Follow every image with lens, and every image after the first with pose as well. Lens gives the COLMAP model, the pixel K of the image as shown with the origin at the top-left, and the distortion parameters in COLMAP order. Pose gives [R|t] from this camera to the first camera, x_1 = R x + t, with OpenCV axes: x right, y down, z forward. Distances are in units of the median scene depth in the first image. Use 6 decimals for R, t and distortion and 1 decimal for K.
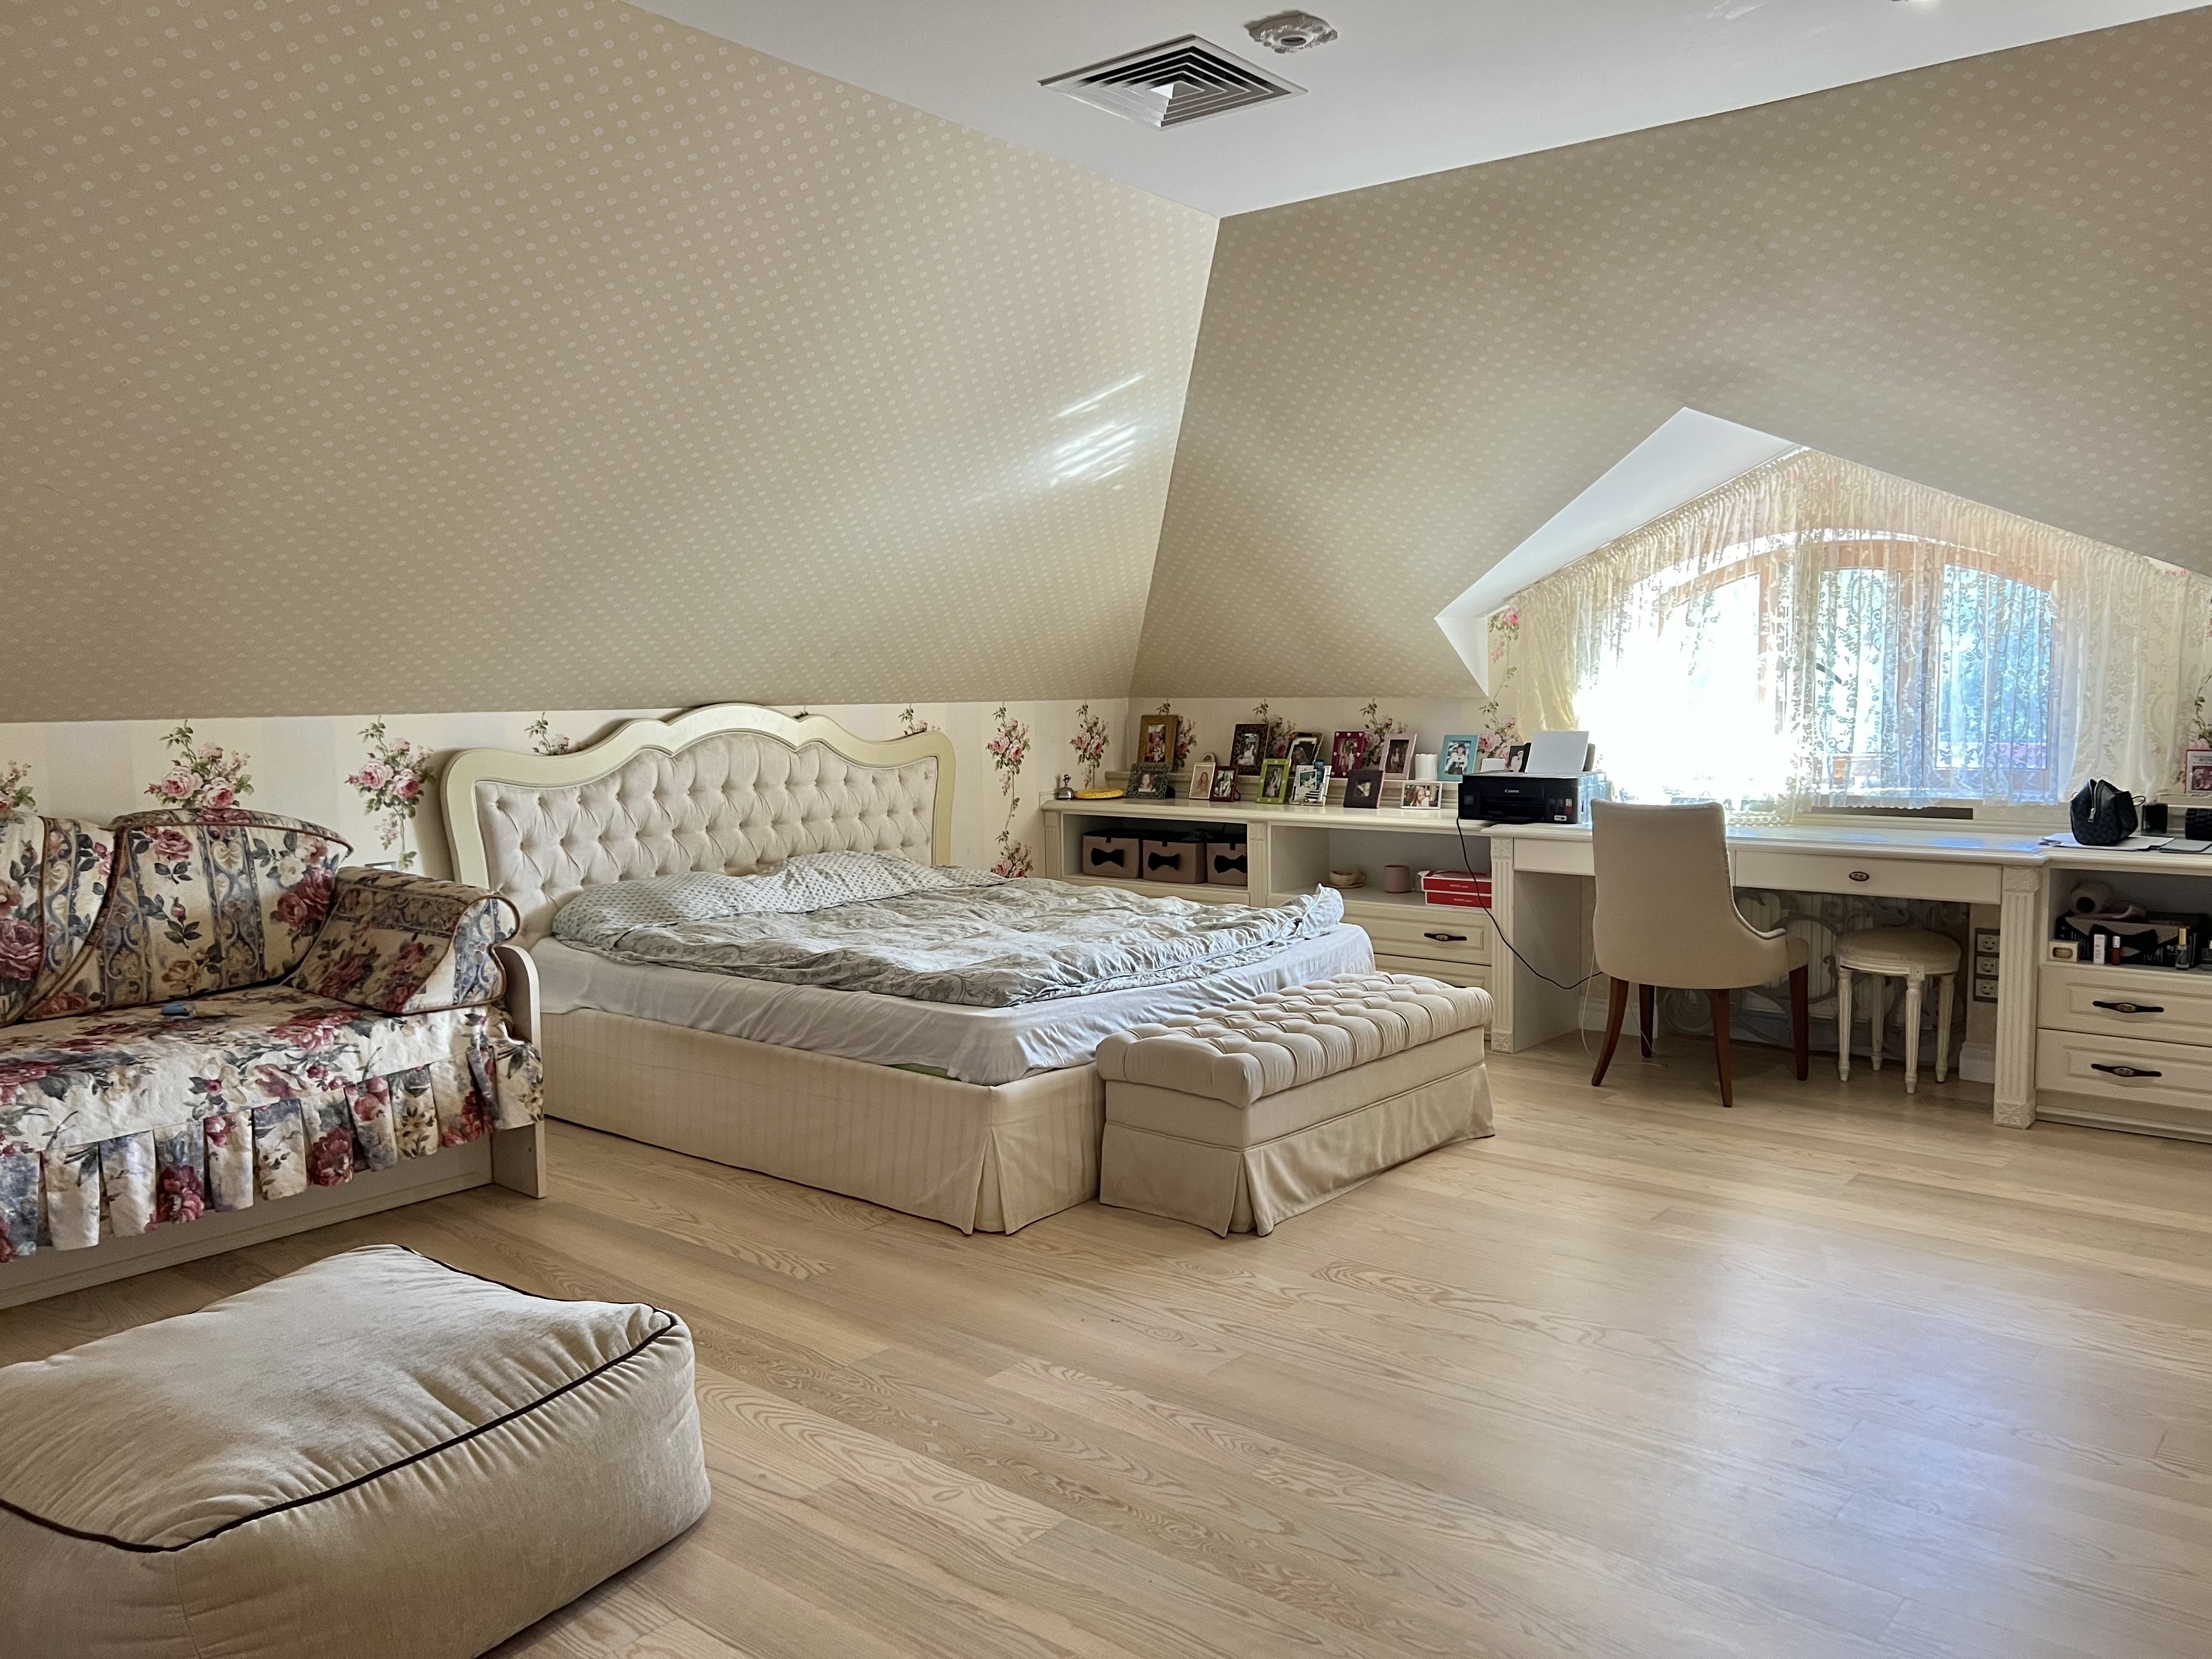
lens RADIAL K [[1683.2, 0, 1106.0], [0, 1683.2, 829.5], [0, 0, 1]] dist [0.012259, -0.003213]
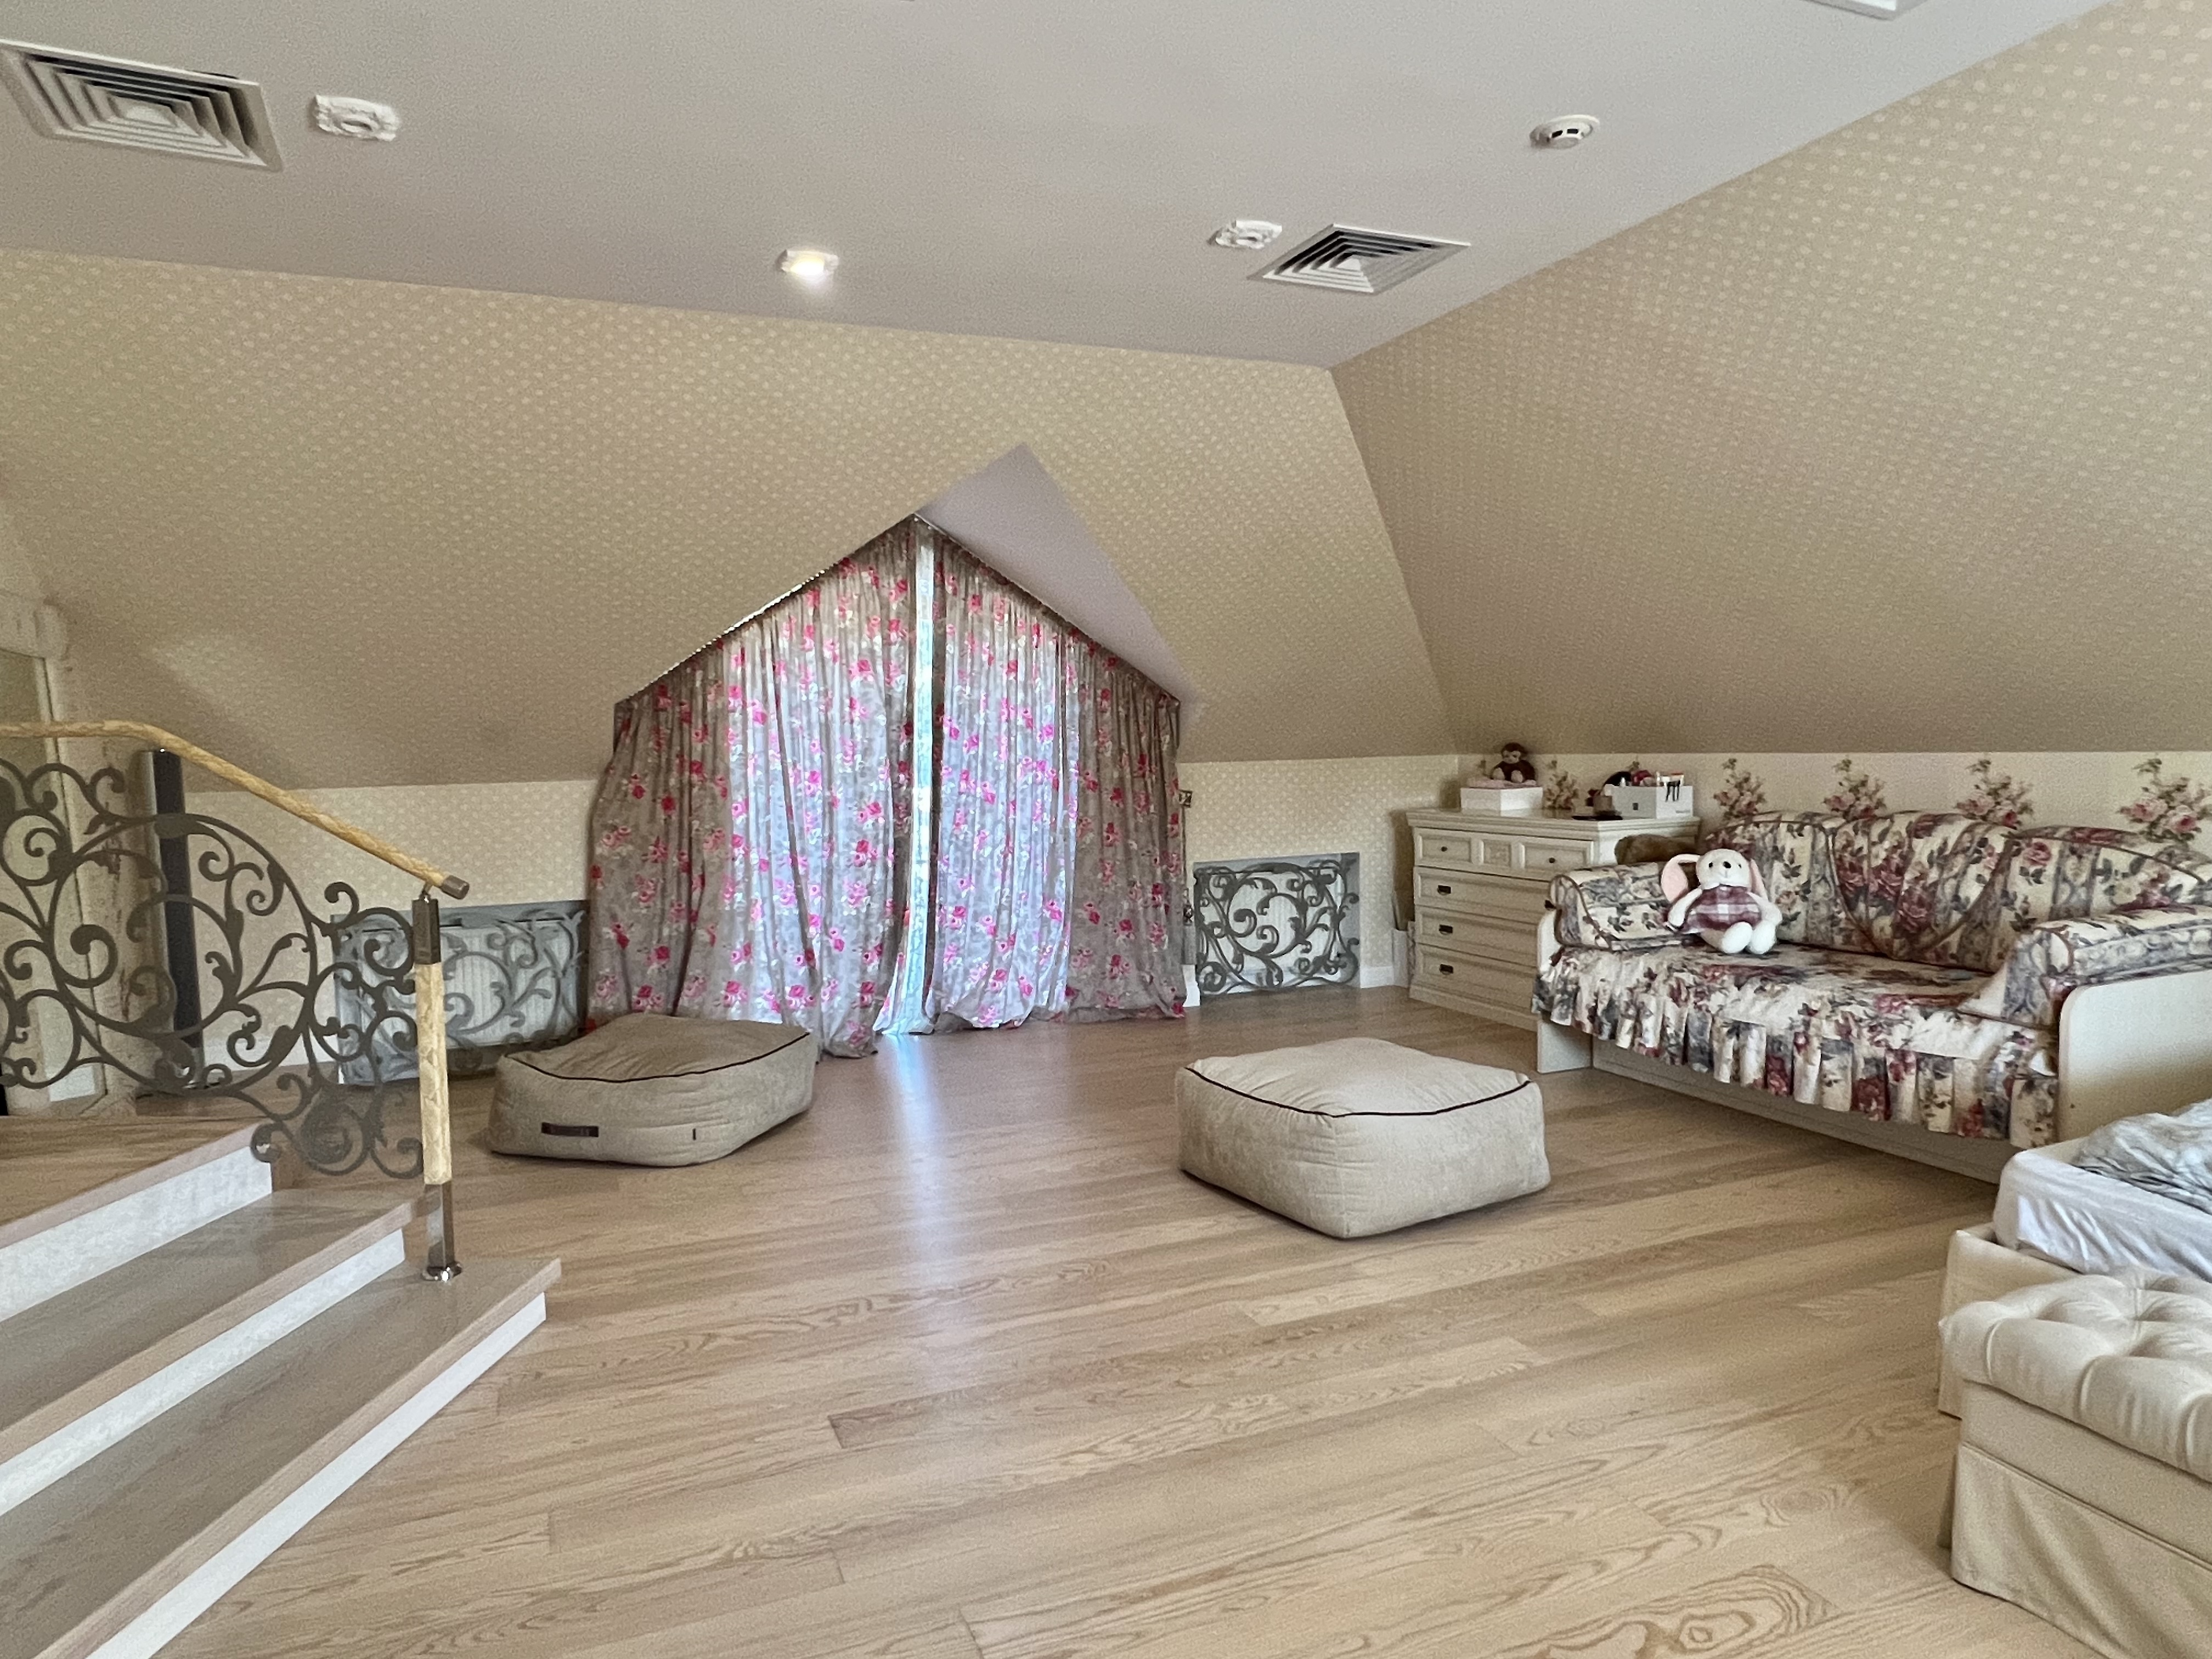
lens RADIAL K [[1382.4, 0, 1106.0], [0, 1382.4, 829.5], [0, 0, 1]] dist [-0.002780, -0.000716]
pose [[-0.469935, 0.075794, -0.879441, 0.693110], [-0.049047, 0.992525, 0.111748, -0.093246], [0.881337, 0.095649, -0.462705, 0.914988]]
